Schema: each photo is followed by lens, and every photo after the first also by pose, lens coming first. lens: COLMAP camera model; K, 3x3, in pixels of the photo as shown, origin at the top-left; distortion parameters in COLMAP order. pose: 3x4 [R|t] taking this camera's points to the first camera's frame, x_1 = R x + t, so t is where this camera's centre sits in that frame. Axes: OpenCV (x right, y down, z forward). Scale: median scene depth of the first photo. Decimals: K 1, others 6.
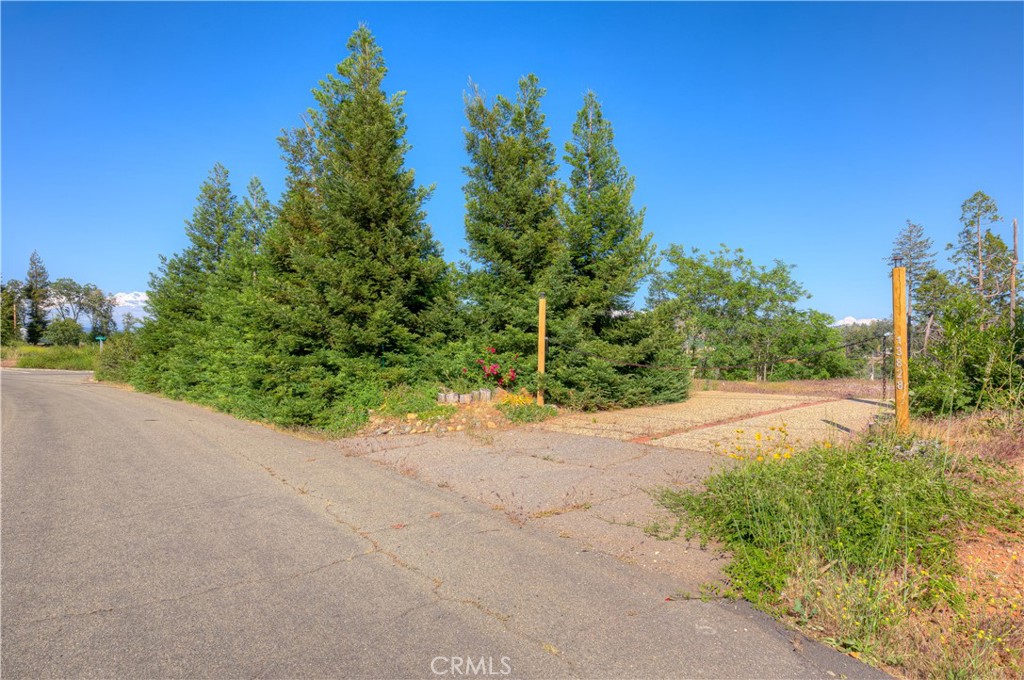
lens RADIAL K [[564.1, 0, 512.4], [0, 564.1, 340.8], [0, 0, 1]] dist [-0.001135, -0.001148]
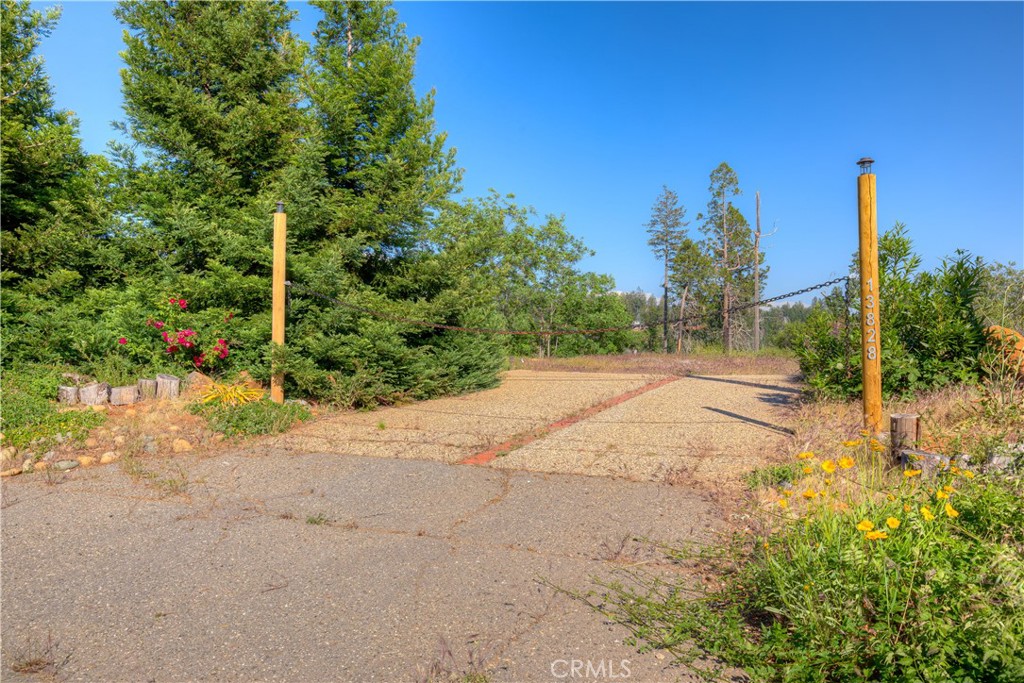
lens RADIAL K [[700.5, 0, 512.7], [0, 700.5, 346.2], [0, 0, 1]] dist [0.018143, -0.003286]
pose [[0.917392, -0.009211, 0.397879, -0.011139], [-0.010600, 0.998812, 0.047562, 0.019528], [-0.397844, -0.047850, 0.916204, 0.227120]]
